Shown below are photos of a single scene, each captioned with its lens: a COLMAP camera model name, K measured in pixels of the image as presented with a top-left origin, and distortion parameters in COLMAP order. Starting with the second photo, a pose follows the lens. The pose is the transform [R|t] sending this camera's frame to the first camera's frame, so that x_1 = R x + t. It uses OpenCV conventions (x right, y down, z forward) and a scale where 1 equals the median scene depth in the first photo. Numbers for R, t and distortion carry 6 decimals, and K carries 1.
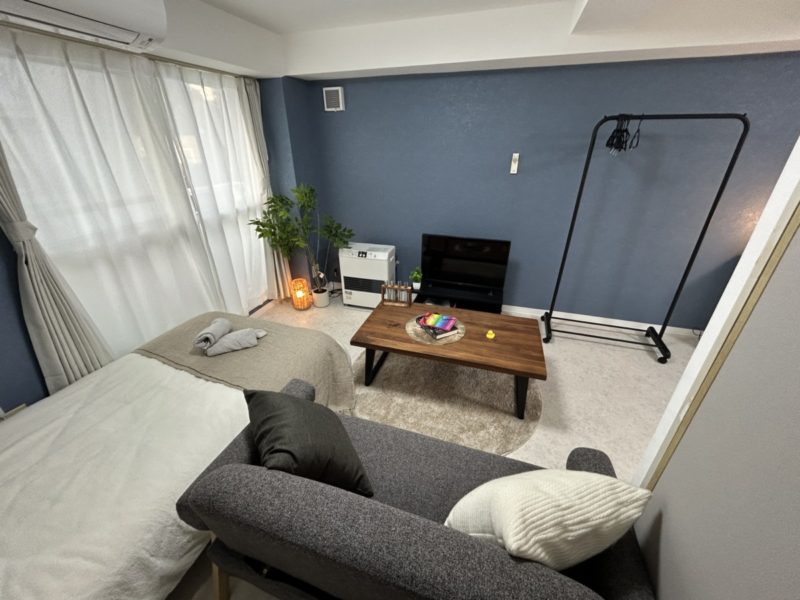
lens RADIAL K [[321.7, 0, 398.7], [0, 321.7, 299.1], [0, 0, 1]] dist [0.000140, 0.000102]
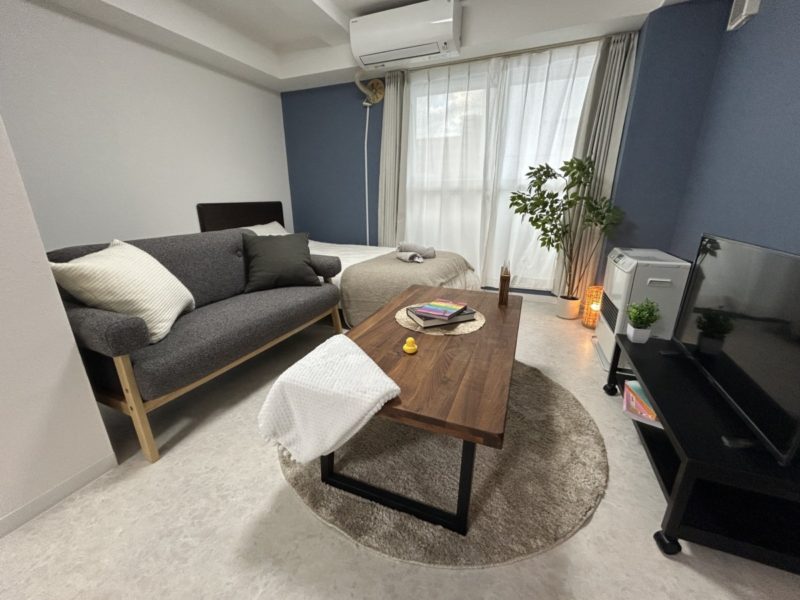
lens RADIAL K [[321.7, 0, 398.7], [0, 321.7, 299.1], [0, 0, 1]] dist [0.000140, 0.000102]
pose [[-0.097756, 0.308459, -0.946201, 0.680586], [-0.439720, 0.839531, 0.319114, -0.108170], [0.892799, 0.447258, 0.053567, 0.796708]]
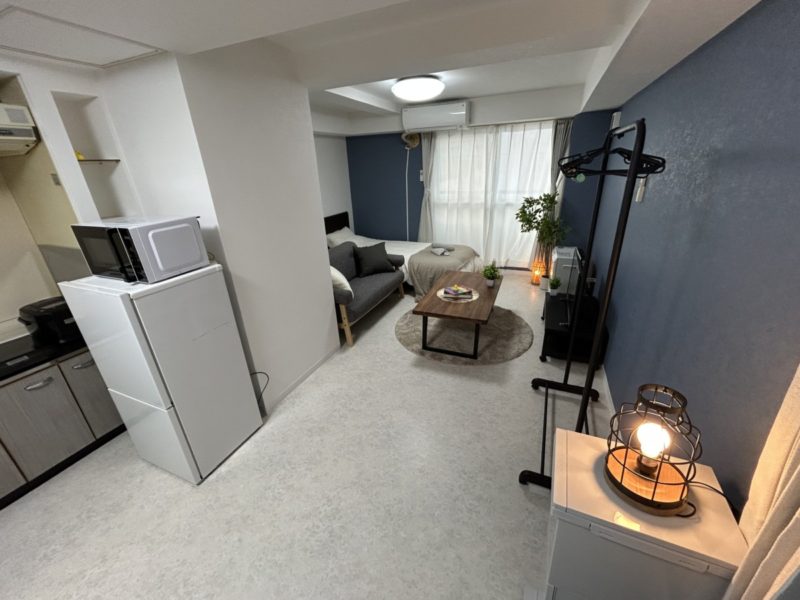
lens RADIAL K [[321.7, 0, 398.7], [0, 321.7, 299.1], [0, 0, 1]] dist [0.000140, 0.000102]
pose [[-0.104830, 0.392603, -0.913714, 1.403541], [-0.408617, 0.820634, 0.399490, -0.309073], [0.906666, 0.415238, 0.074397, 0.584753]]
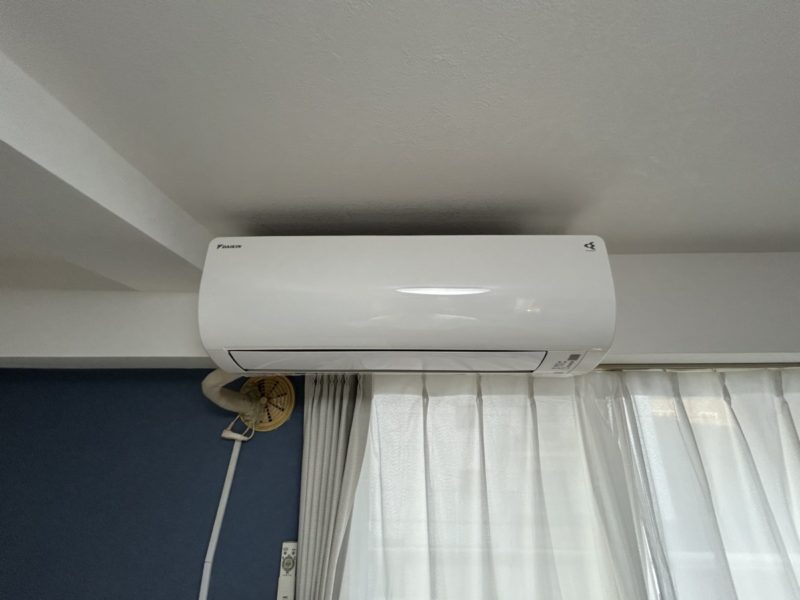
lens RADIAL K [[319.4, 0, 400.0], [0, 319.4, 300.0], [0, 0, 1]] dist [0.000093, 0.000264]
pose [[0.284531, -0.285756, -0.915088, -0.267040], [-0.428046, 0.816239, -0.387982, -0.379737], [0.857799, 0.502093, 0.109928, 0.450286]]
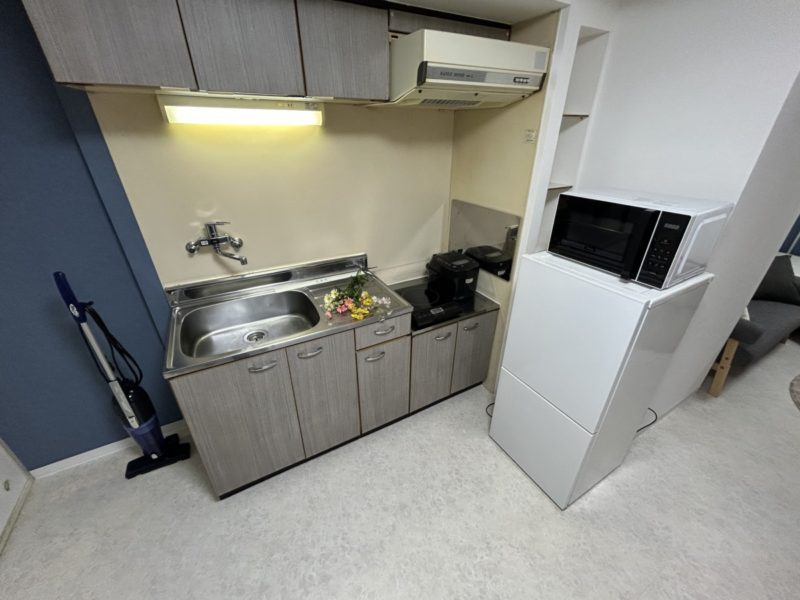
lens RADIAL K [[321.7, 0, 398.7], [0, 321.7, 299.1], [0, 0, 1]] dist [0.000140, 0.000102]
pose [[-0.684336, 0.343632, -0.643119, 1.435708], [-0.322043, 0.648870, 0.689388, -0.081330], [0.654196, 0.678885, -0.333380, 0.106996]]
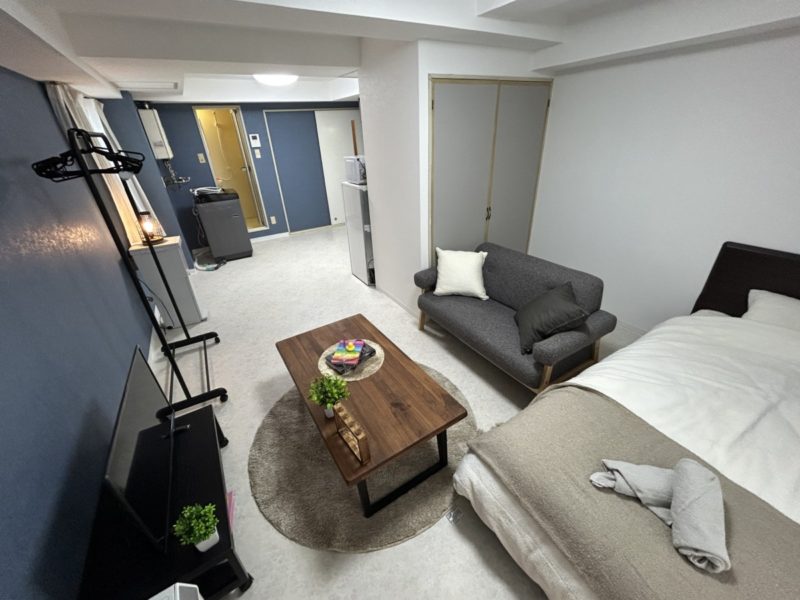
lens RADIAL K [[319.4, 0, 400.0], [0, 319.4, 300.0], [0, 0, 1]] dist [0.000093, 0.000264]
pose [[-0.756393, -0.274392, 0.593784, -0.350453], [0.336675, 0.614976, 0.713060, -0.534346], [-0.560821, 0.739265, -0.372782, 1.012820]]
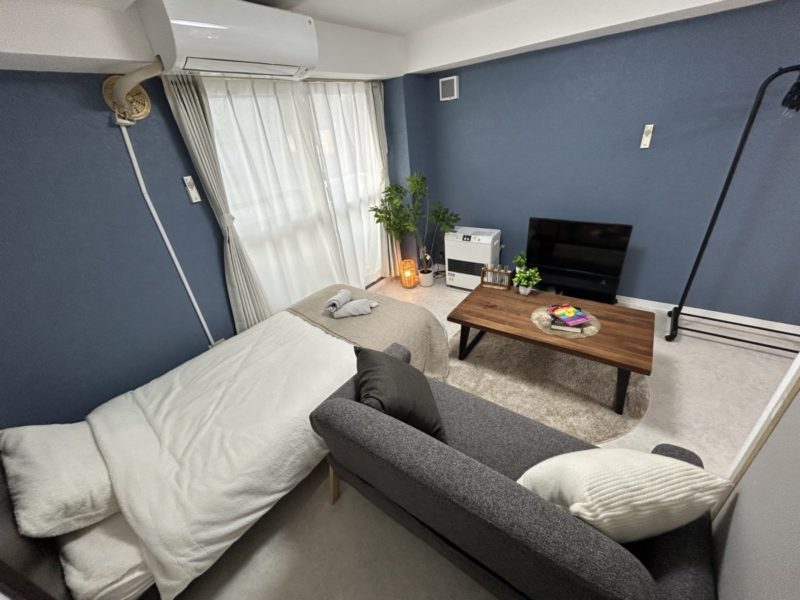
lens RADIAL K [[321.7, 0, 398.7], [0, 321.7, 299.1], [0, 0, 1]] dist [0.000140, 0.000102]
pose [[0.942988, 0.071956, -0.324956, 0.041312], [-0.055358, 0.996659, 0.060050, 0.010127], [0.328192, -0.038638, 0.943821, -0.085936]]
